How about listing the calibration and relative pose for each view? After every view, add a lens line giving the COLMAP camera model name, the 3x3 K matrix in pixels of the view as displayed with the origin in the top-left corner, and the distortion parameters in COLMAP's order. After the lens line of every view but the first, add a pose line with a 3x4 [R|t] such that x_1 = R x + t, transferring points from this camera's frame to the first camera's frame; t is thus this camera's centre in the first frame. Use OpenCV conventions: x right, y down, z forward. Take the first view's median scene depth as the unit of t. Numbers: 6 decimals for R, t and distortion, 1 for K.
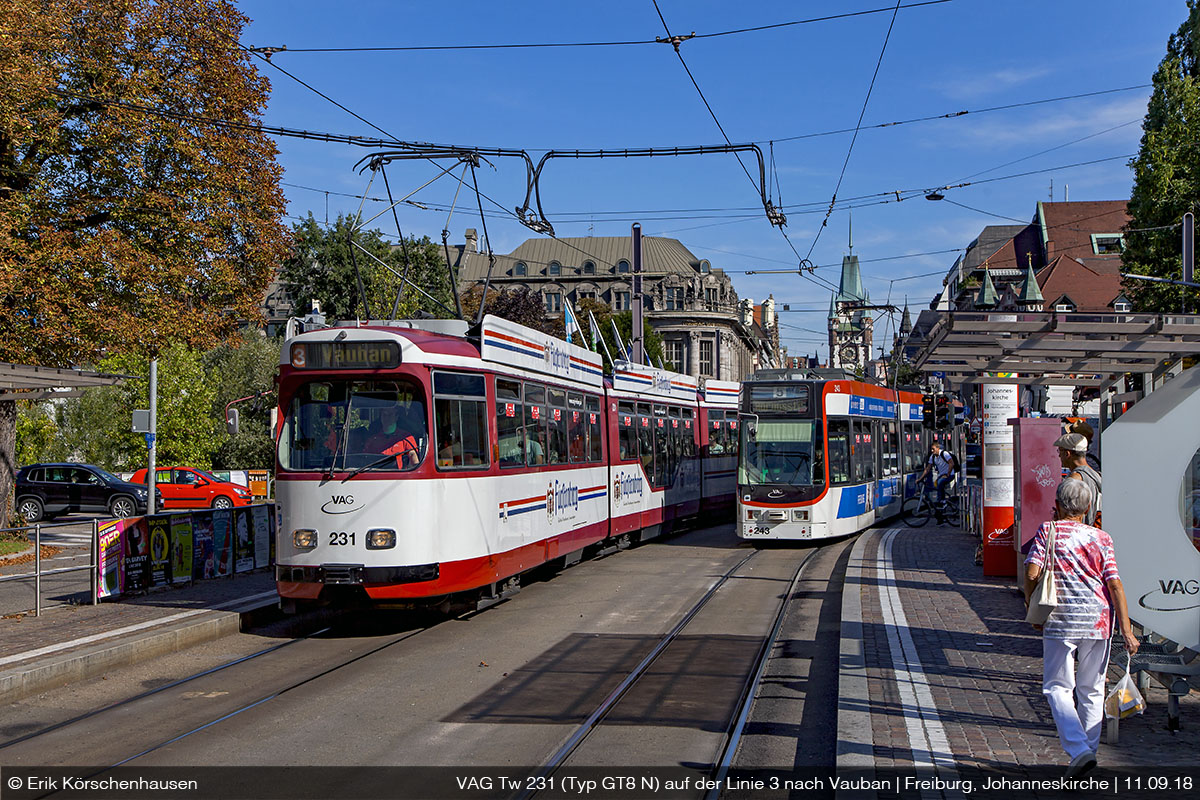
lens RADIAL K [[1584.8, 0, 589.1], [0, 1584.8, 393.1], [0, 0, 1]] dist [0.014734, 0.000000]
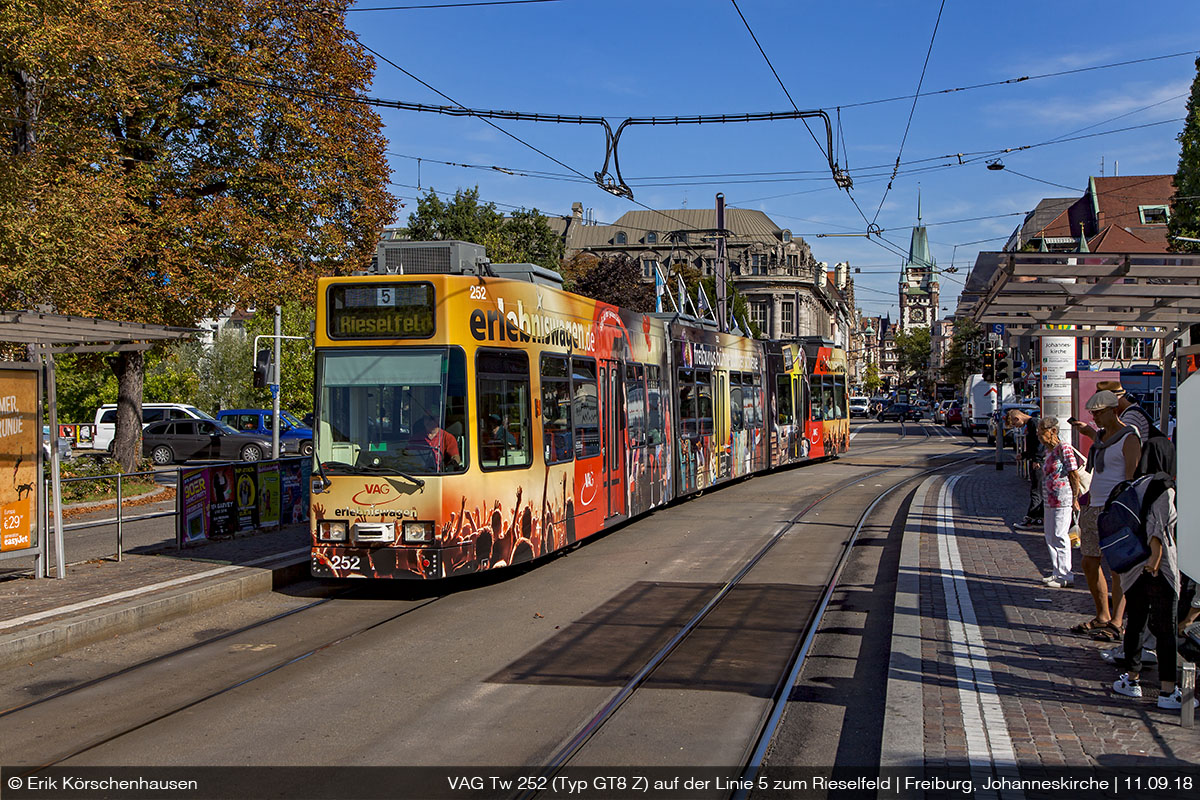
lens RADIAL K [[1399.0, 0, 630.3], [0, 1399.0, 381.0], [0, 0, 1]] dist [0.008891, 0.000000]
pose [[0.999199, 0.001409, -0.039982, 0.010979], [-0.000515, 0.999750, 0.022366, 0.001046], [0.040003, -0.022327, 0.998950, 0.049356]]
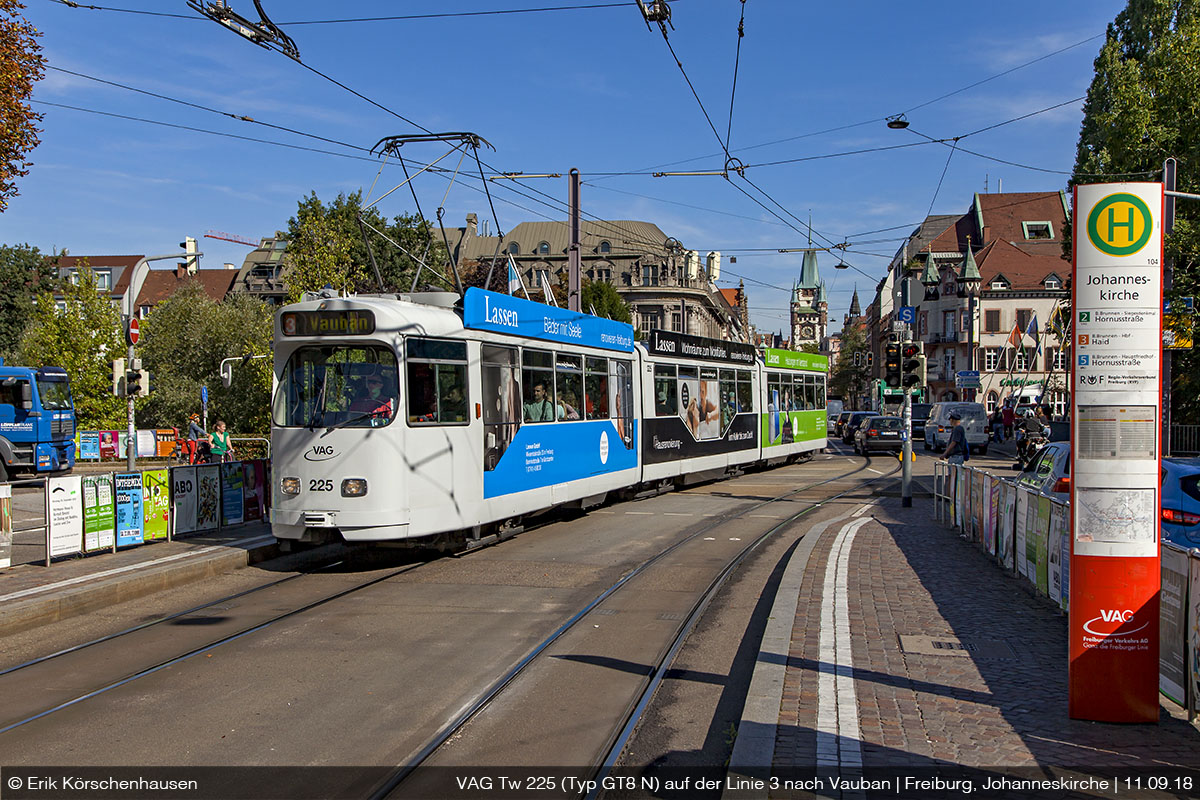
lens RADIAL K [[1259.9, 0, 596.2], [0, 1259.9, 409.6], [0, 0, 1]] dist [0.018430, 0.000000]
pose [[0.999969, 0.006967, -0.003697, 0.075185], [-0.006831, 0.999340, 0.035678, 0.013356], [0.003943, -0.035652, 0.999356, 0.405050]]
